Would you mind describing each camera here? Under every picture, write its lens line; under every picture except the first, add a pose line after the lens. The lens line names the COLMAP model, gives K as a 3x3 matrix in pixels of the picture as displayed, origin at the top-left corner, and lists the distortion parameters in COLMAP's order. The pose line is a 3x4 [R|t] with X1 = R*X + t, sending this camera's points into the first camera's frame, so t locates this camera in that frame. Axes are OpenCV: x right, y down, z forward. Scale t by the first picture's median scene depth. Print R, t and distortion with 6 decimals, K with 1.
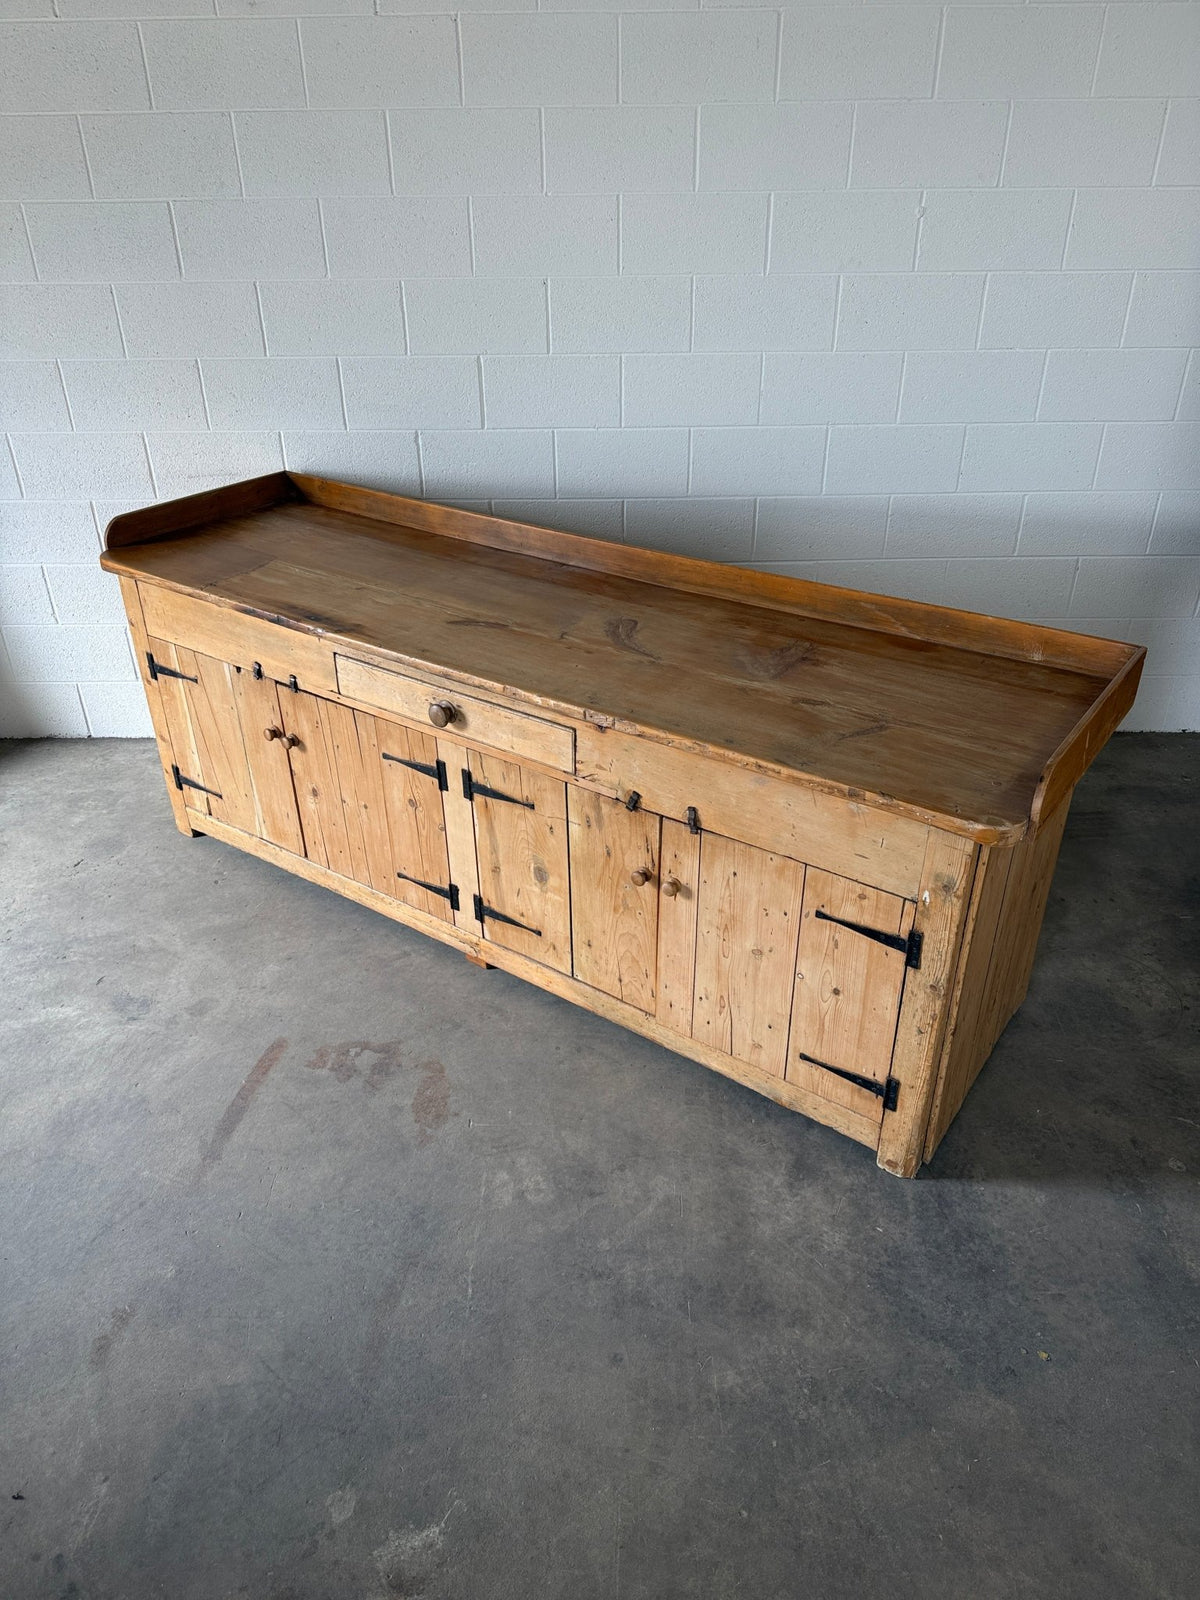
lens RADIAL K [[1141.8, 0, 606.3], [0, 1141.8, 807.5], [0, 0, 1]] dist [0.014993, -0.024987]
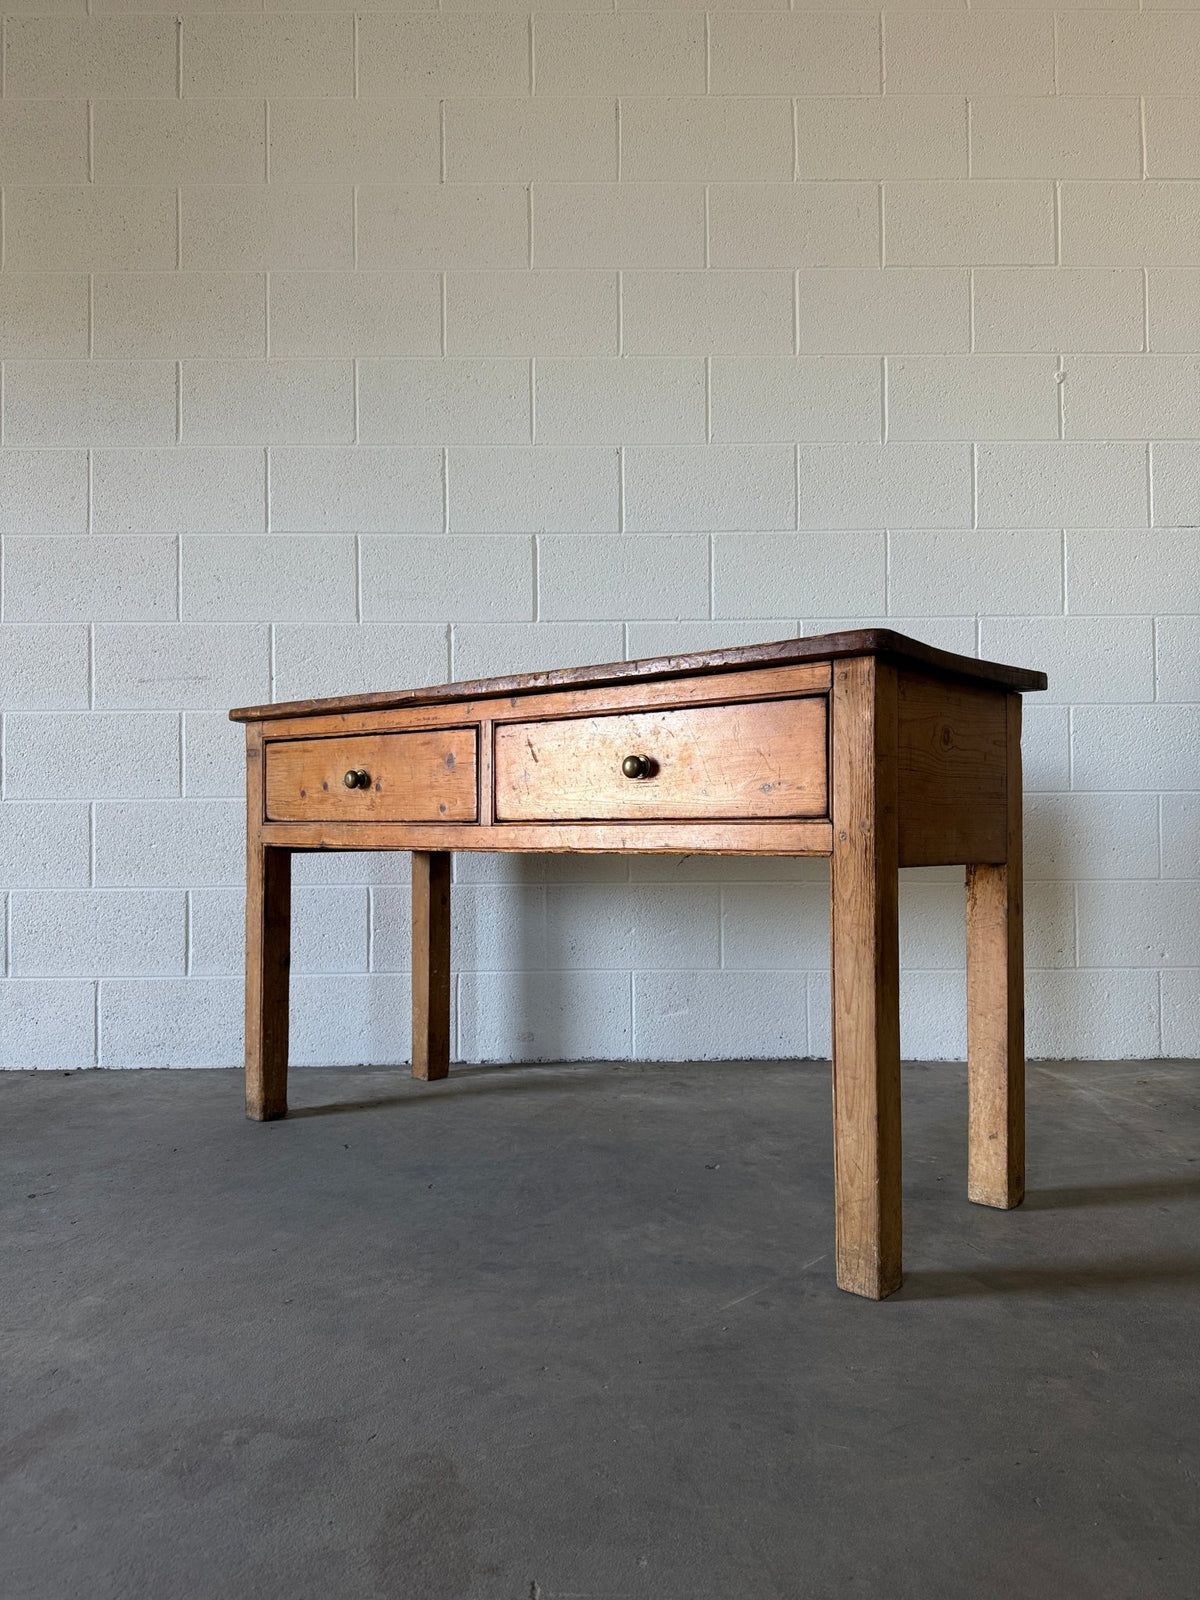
lens RADIAL K [[1141.8, 0, 599.9], [0, 1141.8, 801.3], [0, 0, 1]] dist [0.014993, -0.024987]
pose [[0.999904, 0.002063, 0.013728, -0.092566], [0.005401, 0.853135, -0.521662, 0.224033], [-0.012788, 0.521685, 0.853042, 0.508689]]
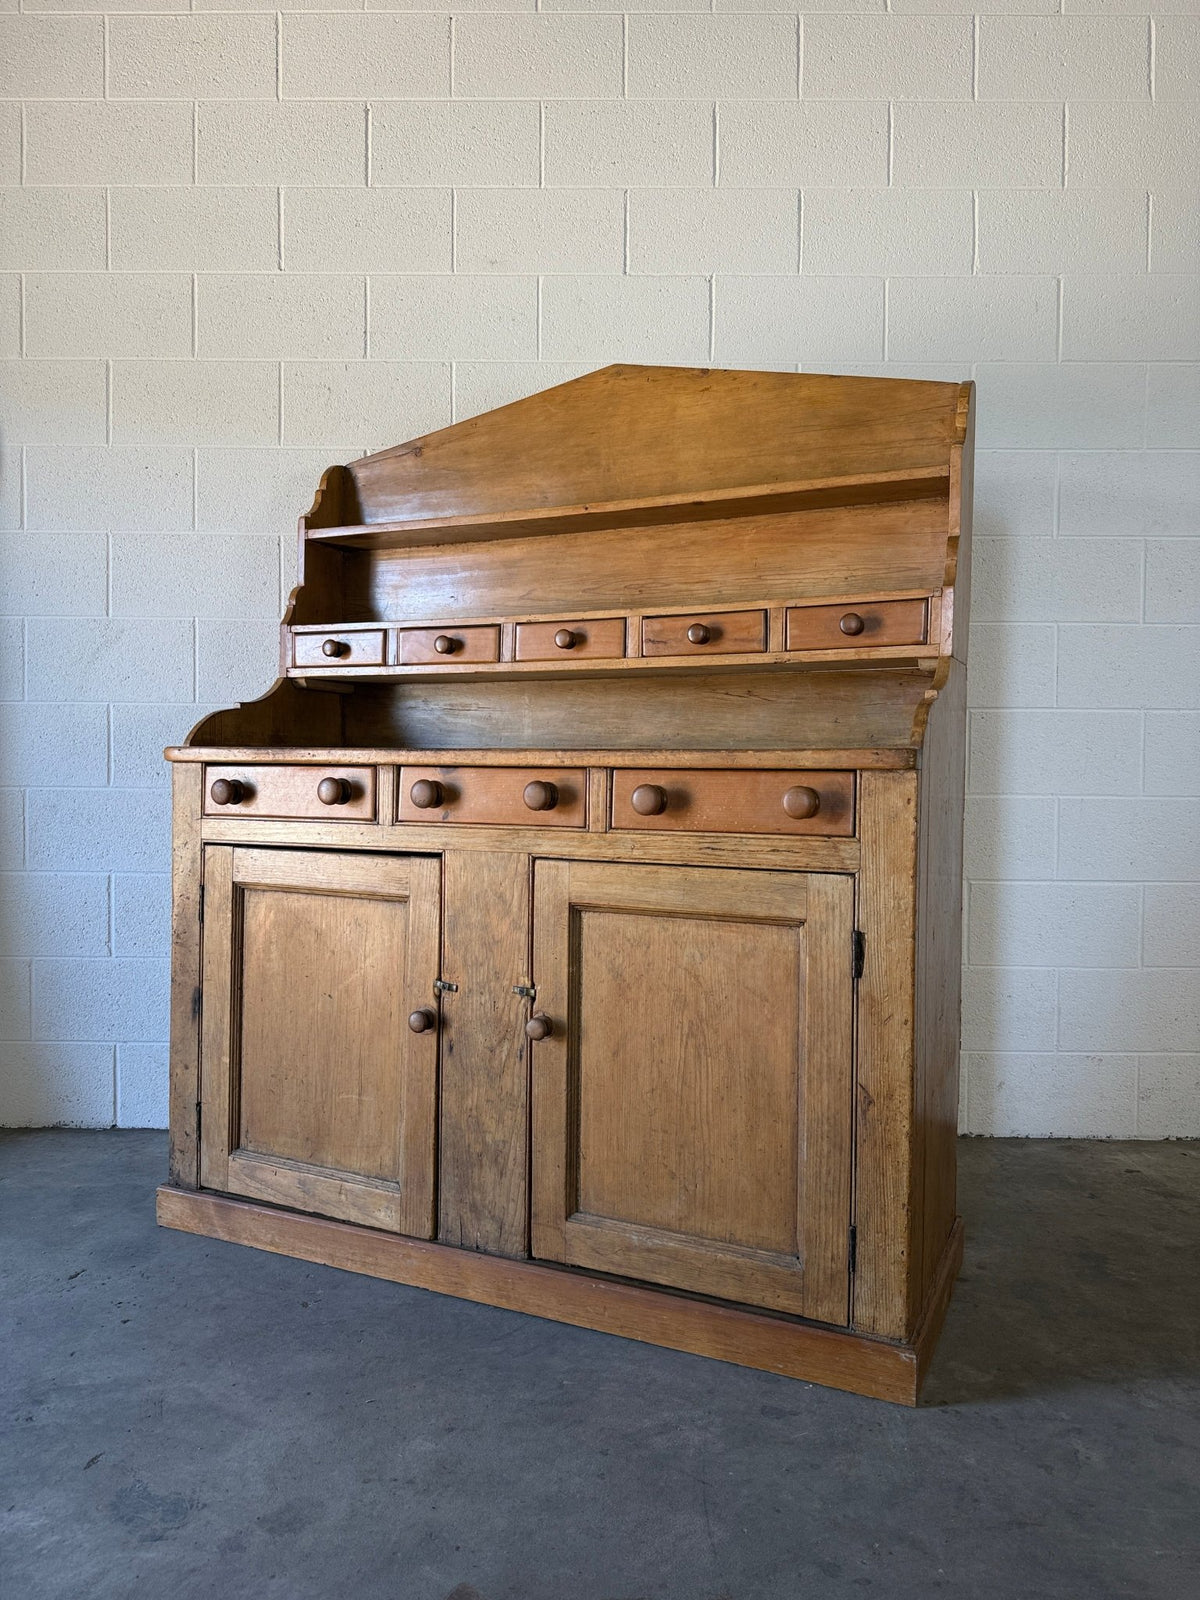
lens RADIAL K [[1141.8, 0, 600.7], [0, 1141.8, 797.8], [0, 0, 1]] dist [0.014993, -0.024987]
pose [[0.999843, 0.017474, -0.003001, -0.226383], [-0.016732, 0.873946, -0.485735, 0.141876], [-0.005865, 0.485709, 0.874101, 0.421378]]
